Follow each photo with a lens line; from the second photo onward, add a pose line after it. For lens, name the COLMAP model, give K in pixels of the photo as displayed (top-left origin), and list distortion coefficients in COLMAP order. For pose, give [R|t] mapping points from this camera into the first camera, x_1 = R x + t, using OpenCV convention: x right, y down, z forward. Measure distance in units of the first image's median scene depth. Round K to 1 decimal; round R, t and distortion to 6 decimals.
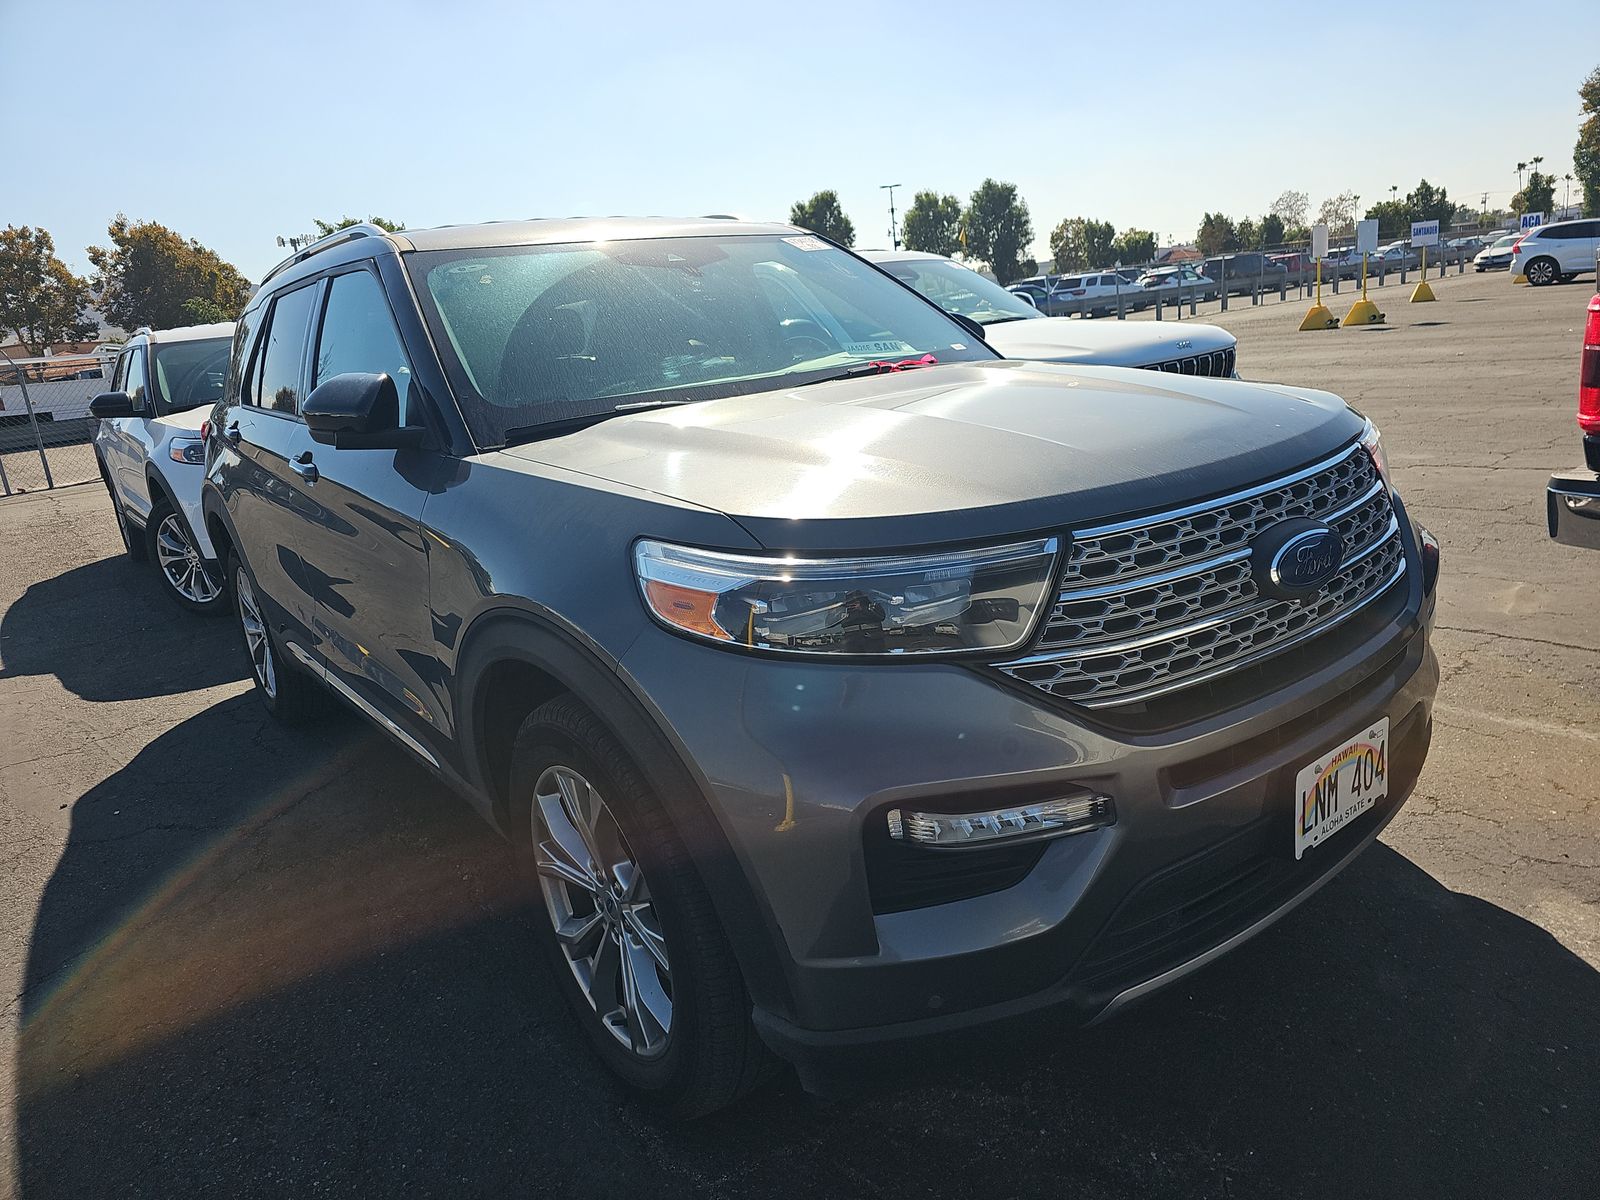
lens RADIAL K [[1083.7, 0, 792.3], [0, 1083.7, 593.8], [0, 0, 1]] dist [0.033914, -0.027491]
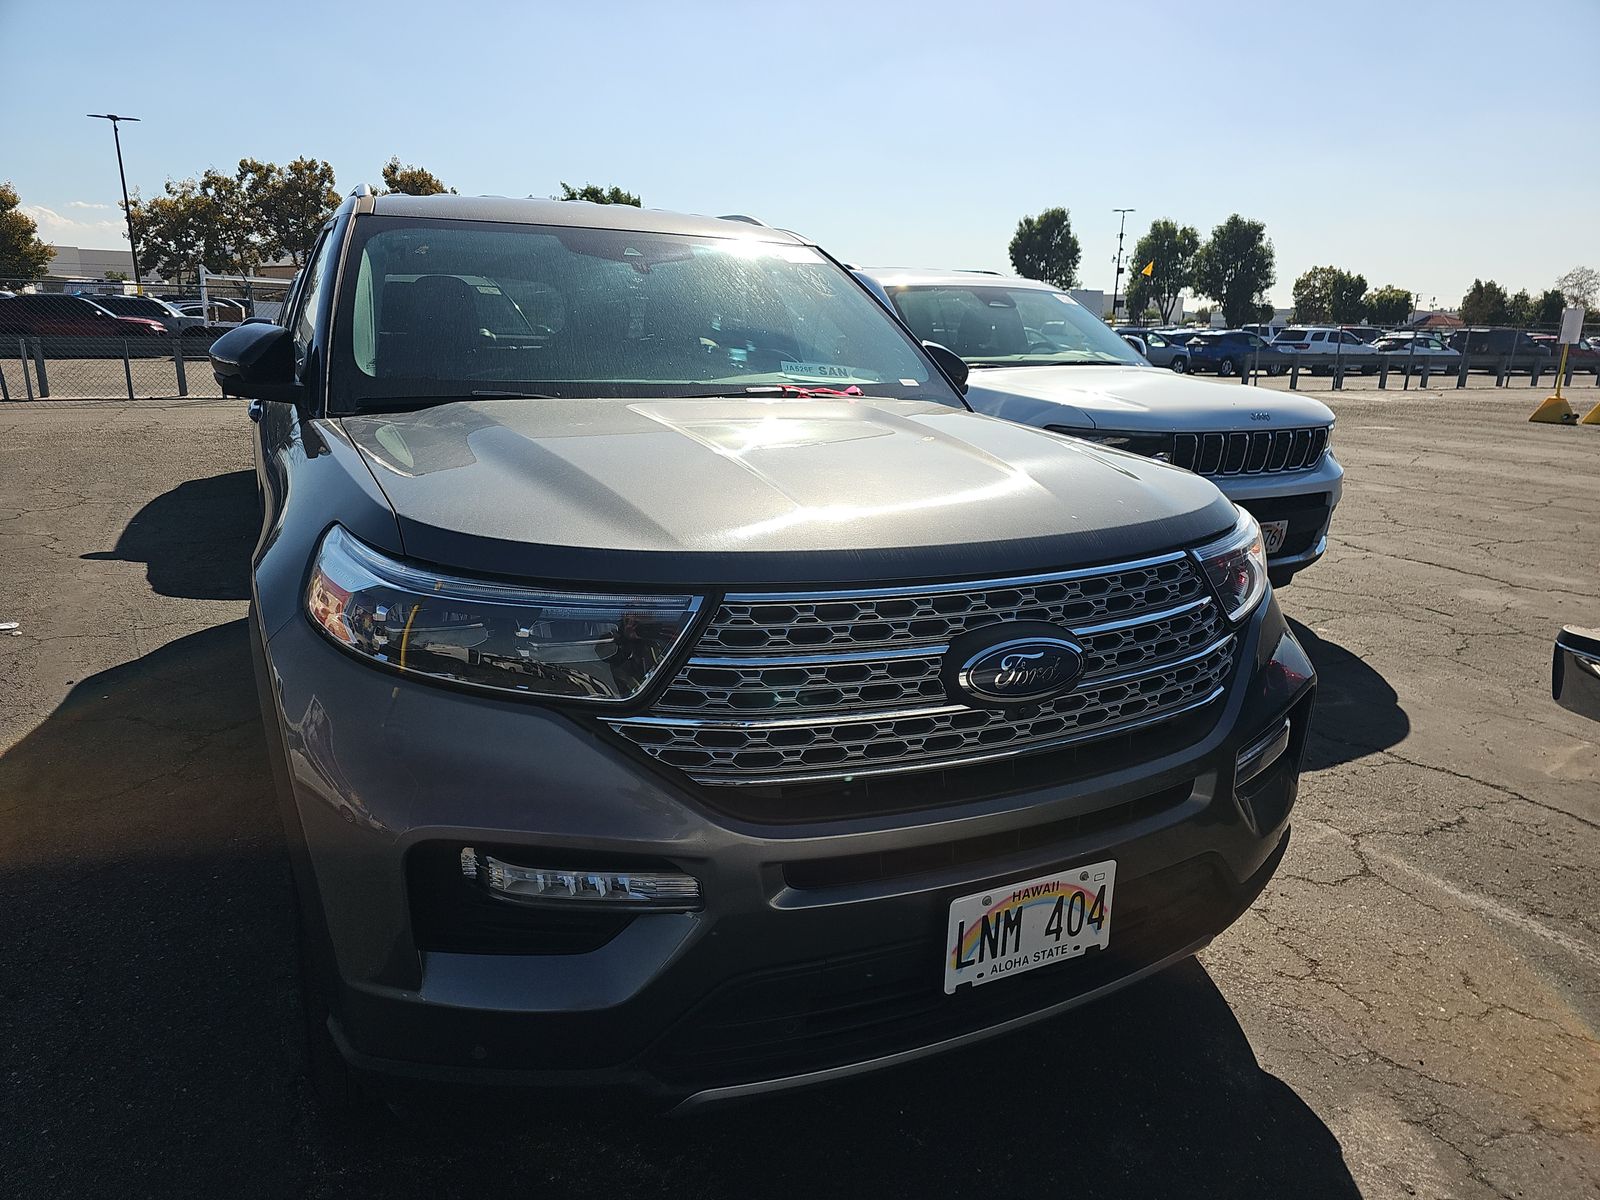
lens RADIAL K [[1083.7, 0, 798.0], [0, 1083.7, 599.2], [0, 0, 1]] dist [0.033914, -0.027491]
pose [[0.971147, 0.174117, -0.162964, 0.405780], [-0.173348, 0.984677, 0.019035, -0.069344], [0.163782, 0.009764, 0.986448, 0.082647]]
